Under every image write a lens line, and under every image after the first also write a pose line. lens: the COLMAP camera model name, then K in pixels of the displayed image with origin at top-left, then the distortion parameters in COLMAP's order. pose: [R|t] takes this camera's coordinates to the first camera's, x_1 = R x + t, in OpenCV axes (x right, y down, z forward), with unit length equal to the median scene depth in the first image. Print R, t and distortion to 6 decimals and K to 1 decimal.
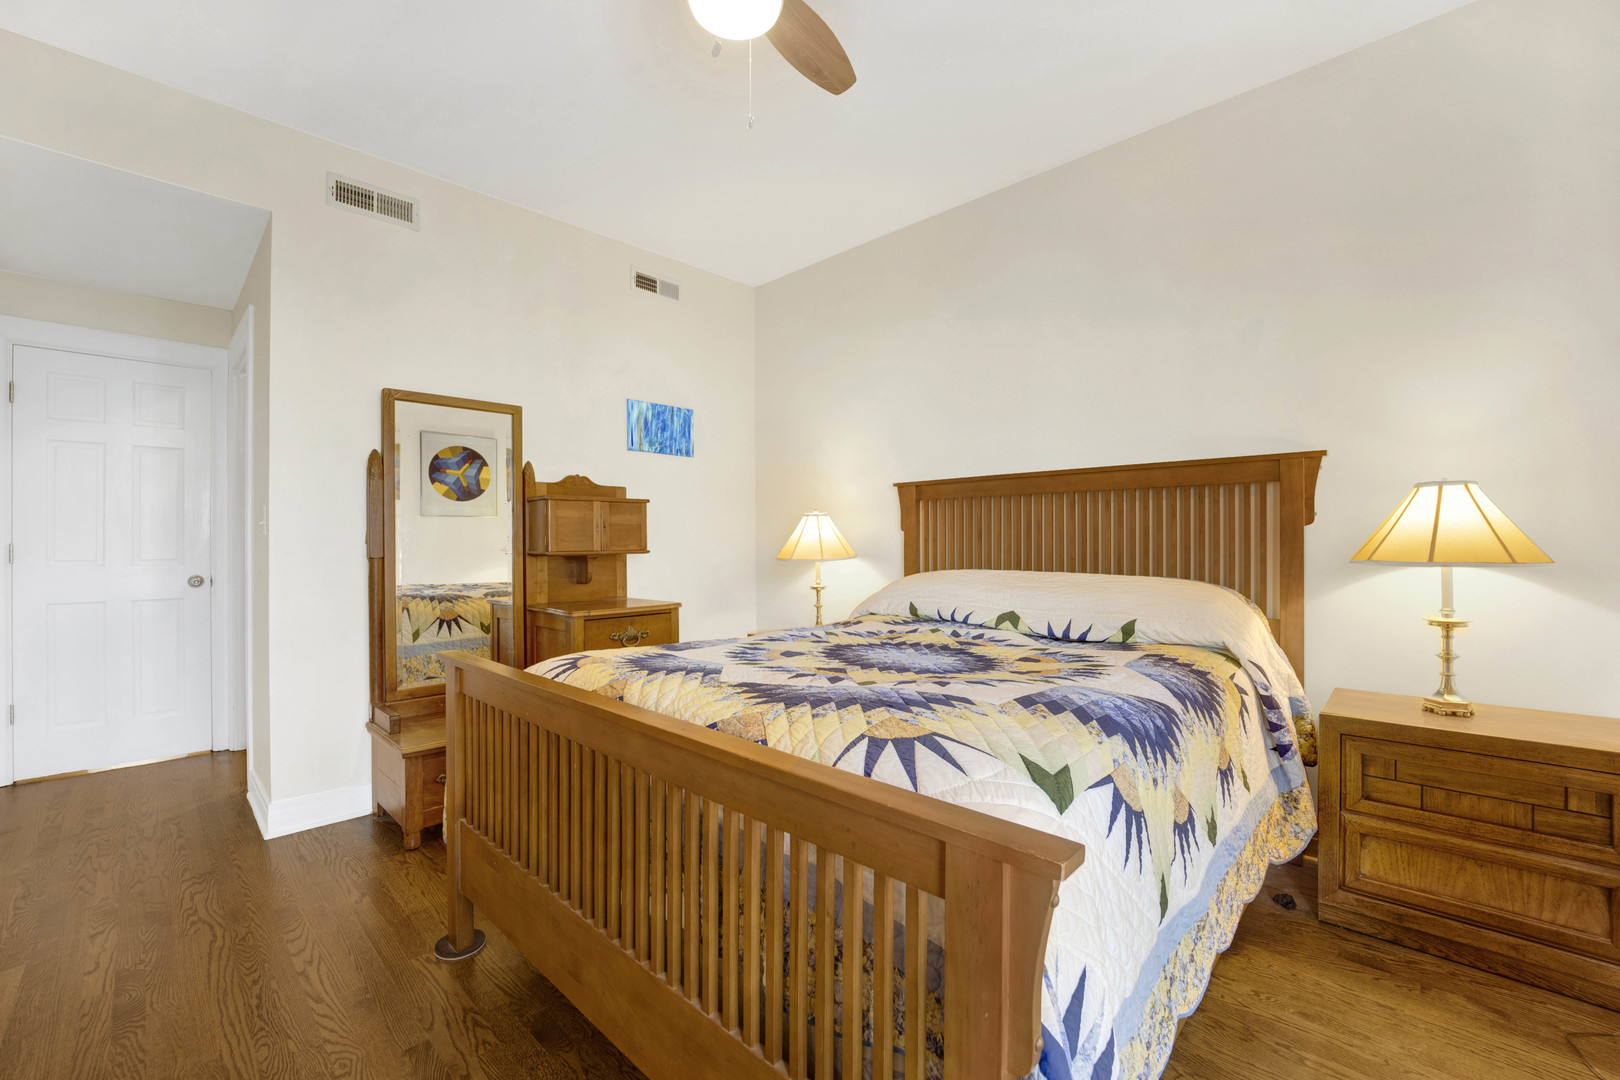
lens RADIAL K [[664.5, 0, 798.6], [0, 664.5, 546.9], [0, 0, 1]] dist [0.000371, -0.000019]
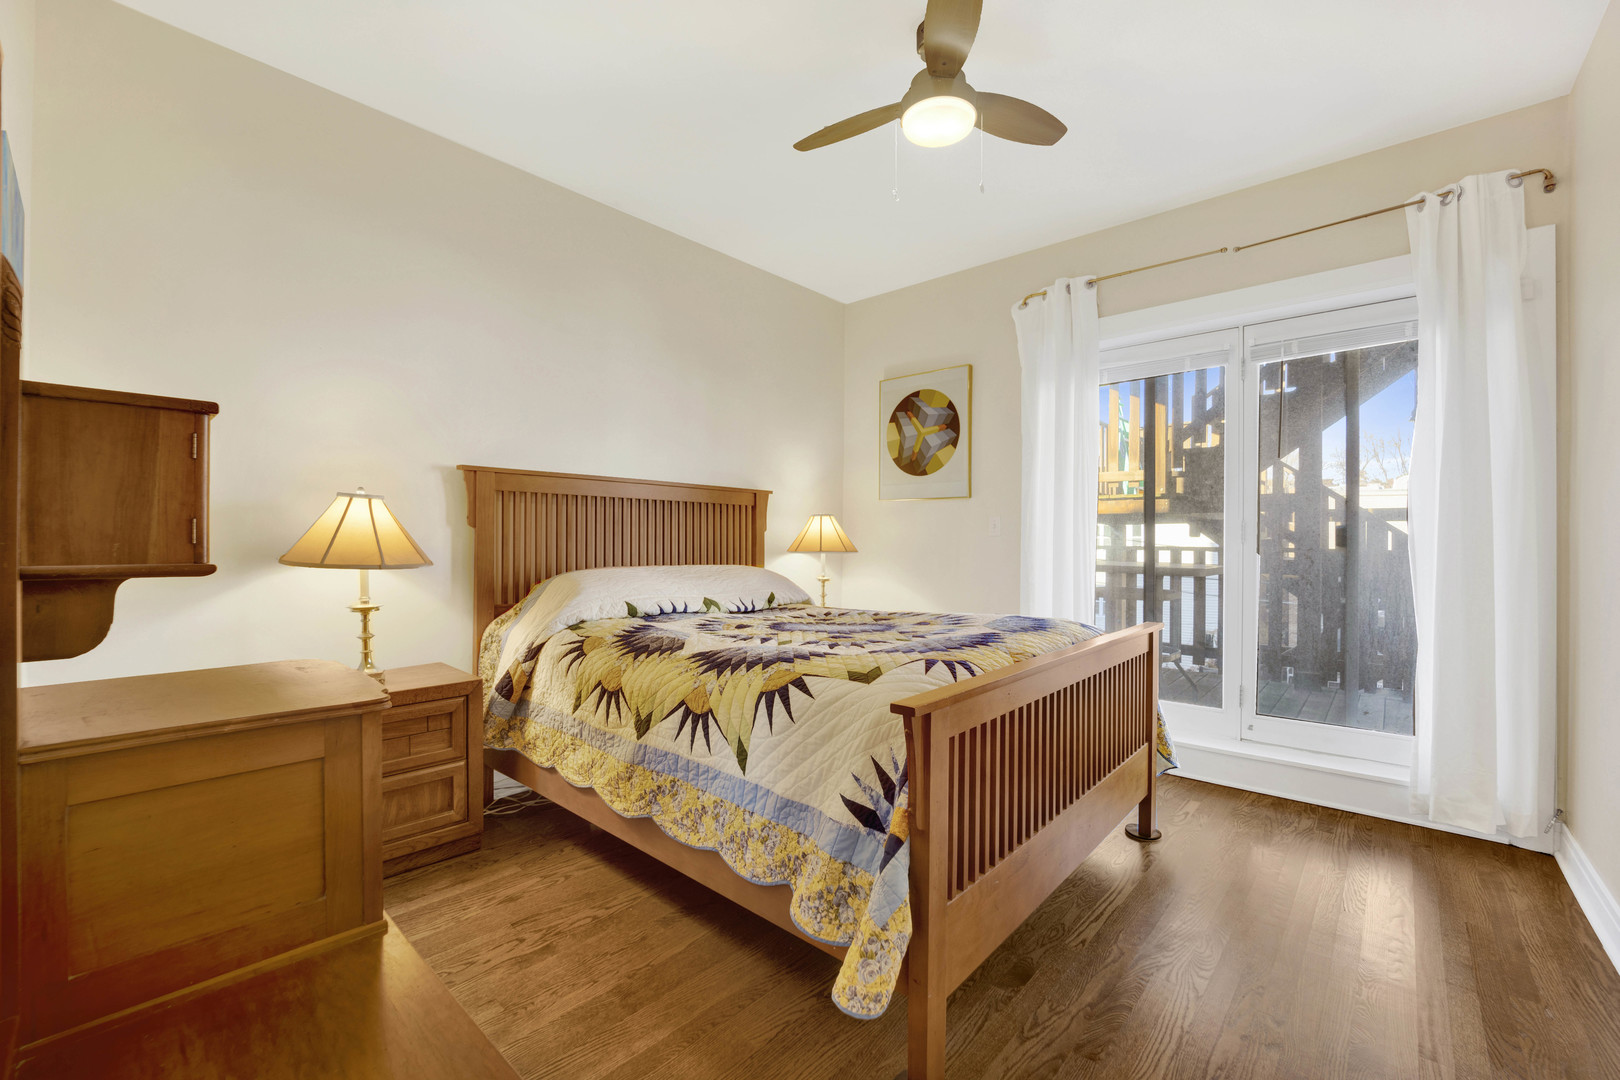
lens RADIAL K [[664.5, 0, 798.3], [0, 664.5, 543.1], [0, 0, 1]] dist [0.000371, -0.000019]
pose [[-0.040166, 0.003608, 0.999187, -0.832739], [0.001872, 0.999992, -0.003536, 0.000464], [-0.999191, 0.001729, -0.040172, 0.791100]]
